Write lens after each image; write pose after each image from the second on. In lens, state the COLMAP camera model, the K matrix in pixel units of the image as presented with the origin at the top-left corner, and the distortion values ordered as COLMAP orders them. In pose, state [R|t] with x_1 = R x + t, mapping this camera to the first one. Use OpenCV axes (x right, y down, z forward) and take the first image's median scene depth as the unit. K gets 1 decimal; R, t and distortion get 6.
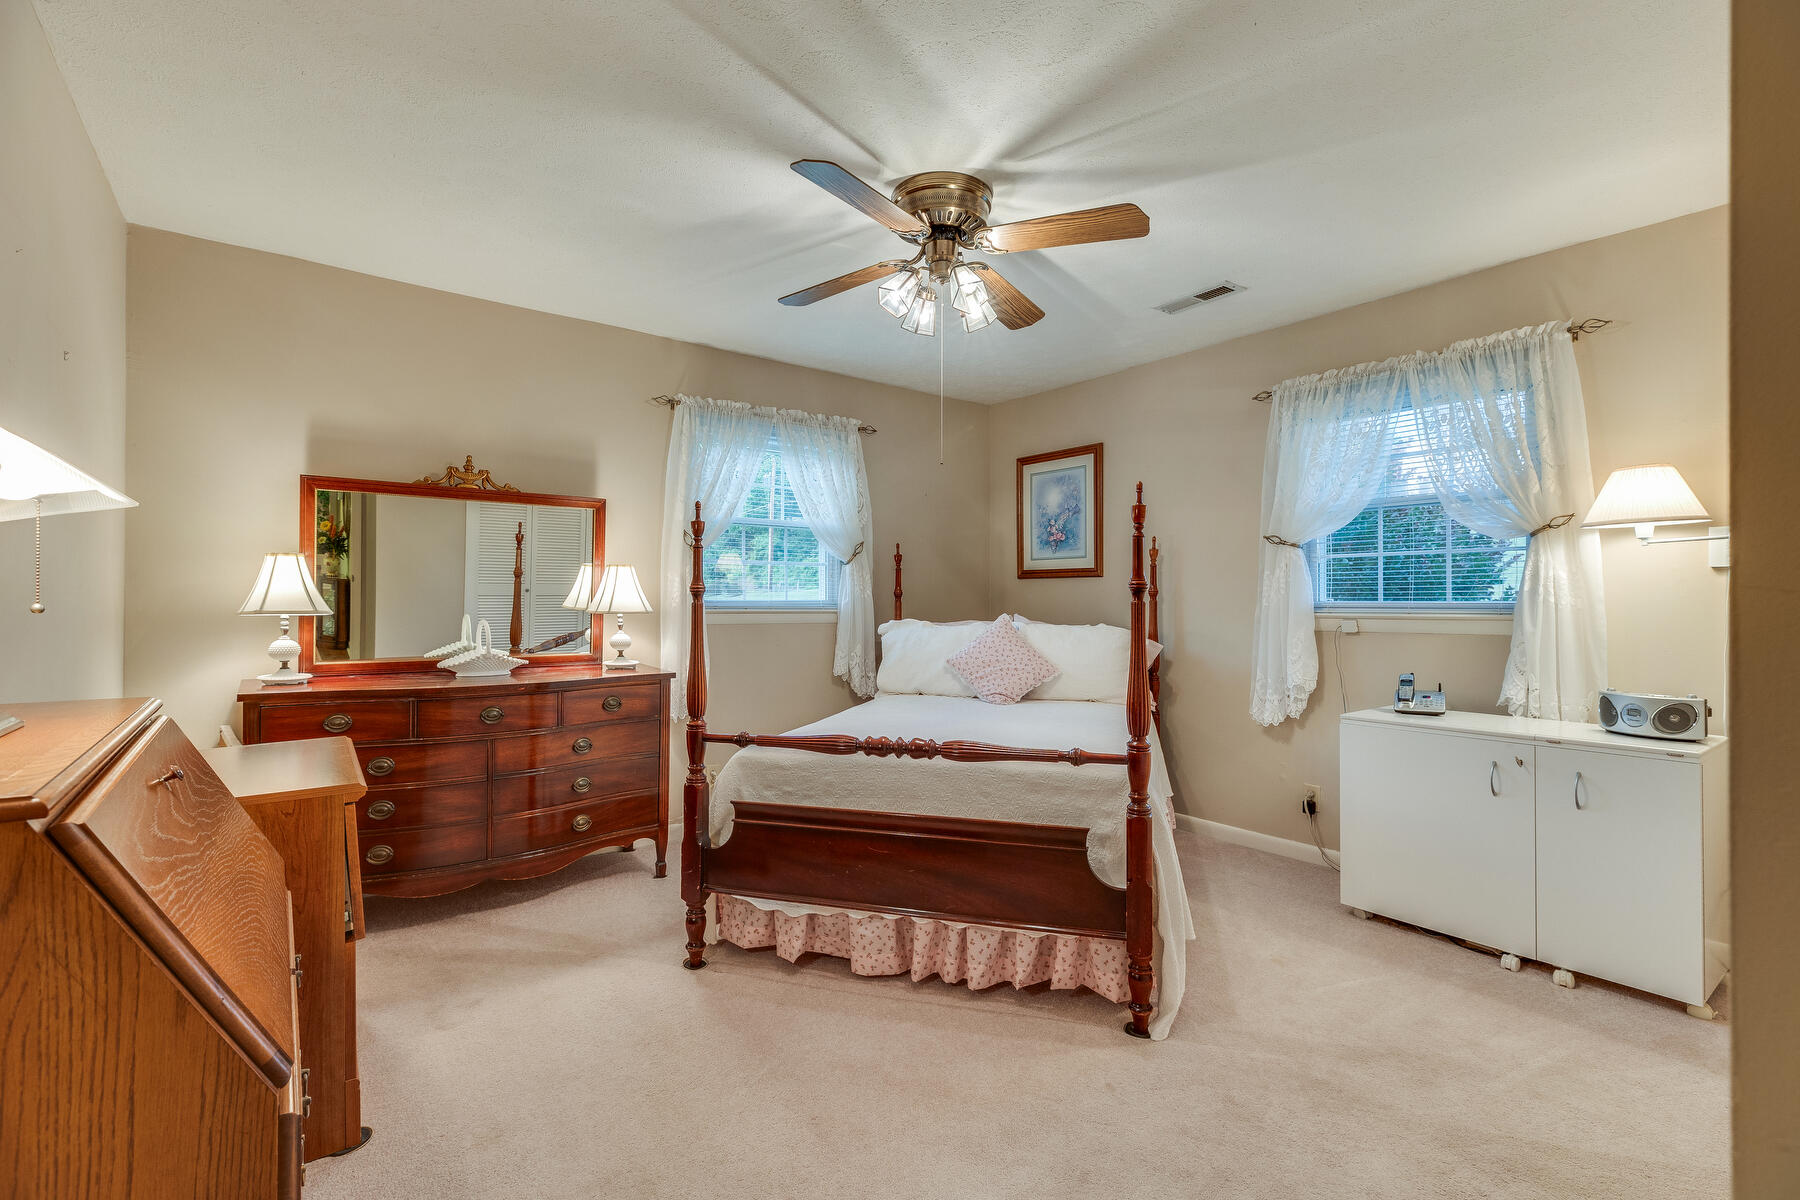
lens RADIAL K [[808.6, 0, 900.0], [0, 808.6, 600.0], [0, 0, 1]] dist [0.000245, 0.000052]
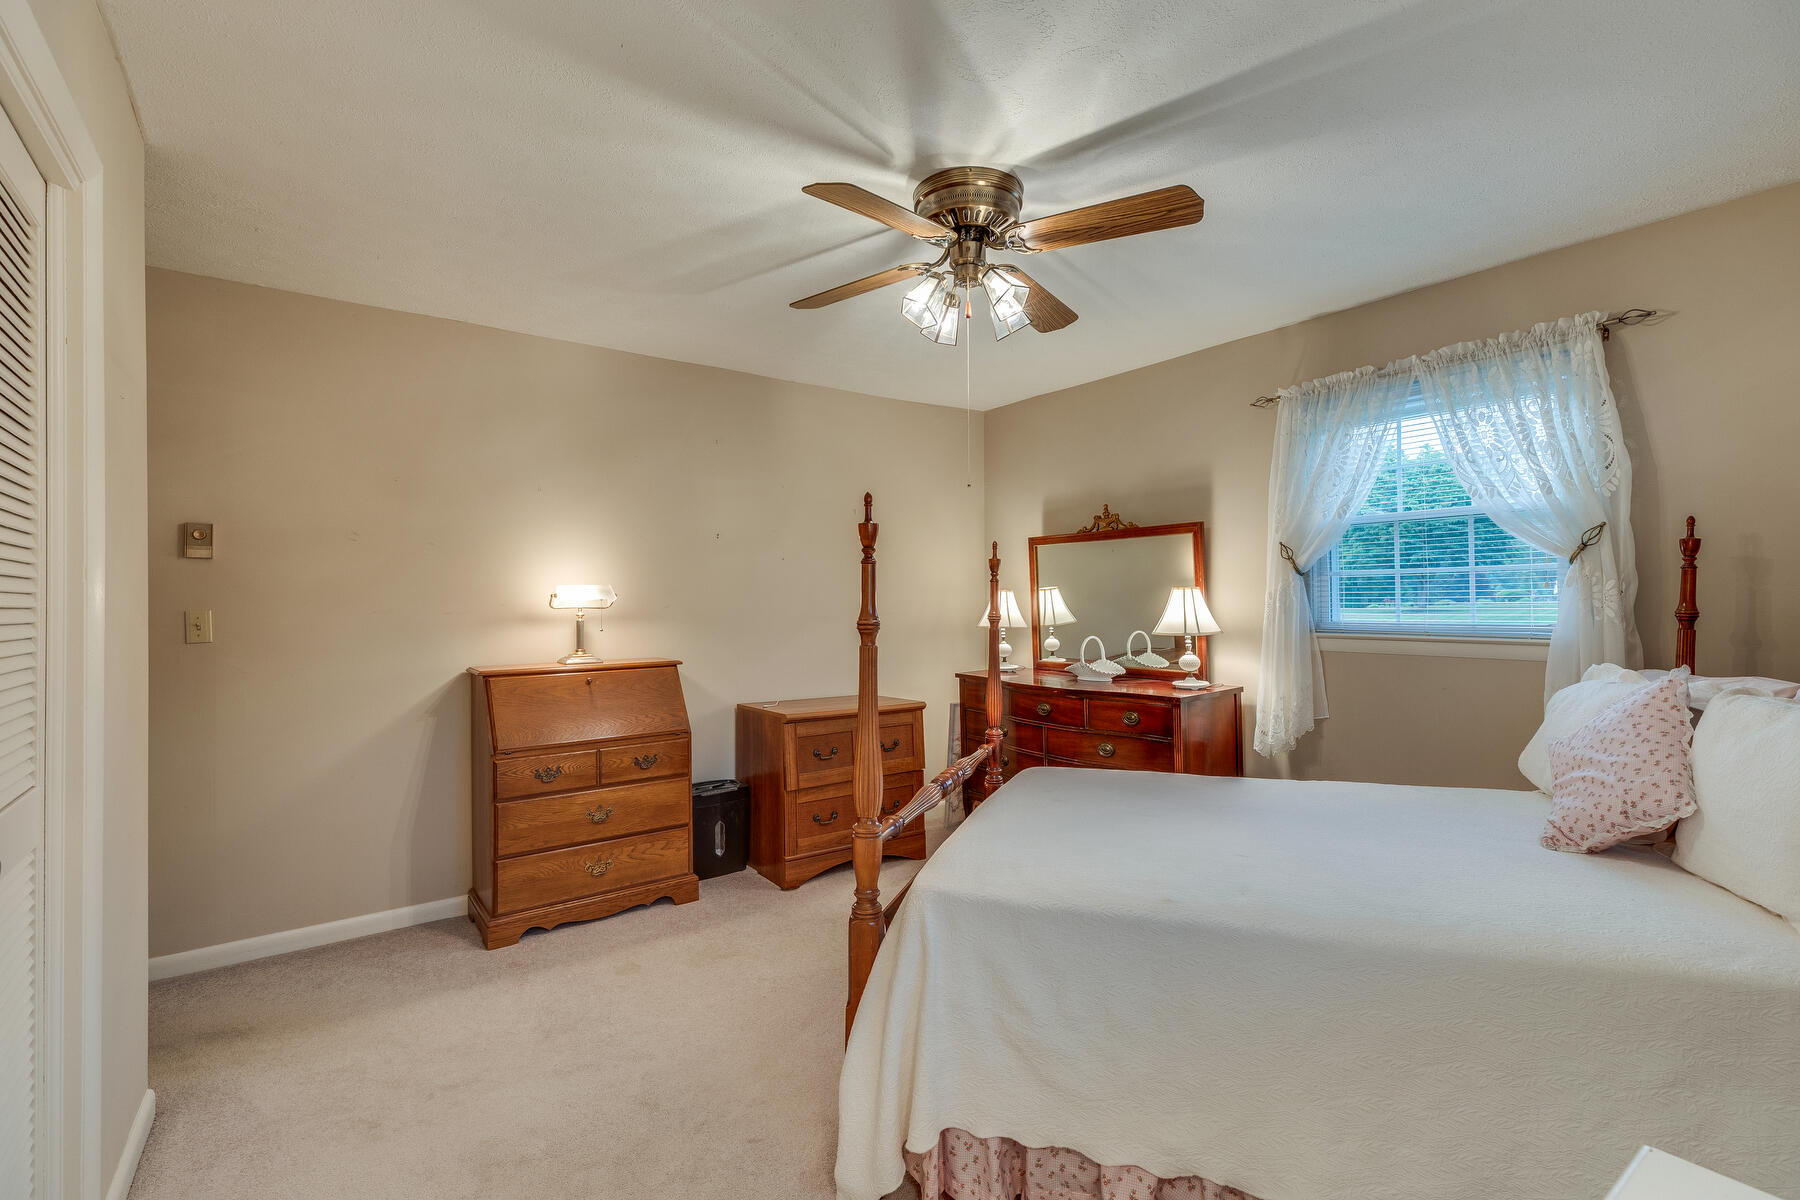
lens RADIAL K [[808.6, 0, 900.0], [0, 808.6, 600.0], [0, 0, 1]] dist [0.000245, 0.000052]
pose [[-0.025001, -0.006892, -0.999664, 0.683619], [0.006227, 0.999956, -0.007050, -0.021695], [0.999668, -0.006401, -0.024957, 0.666039]]
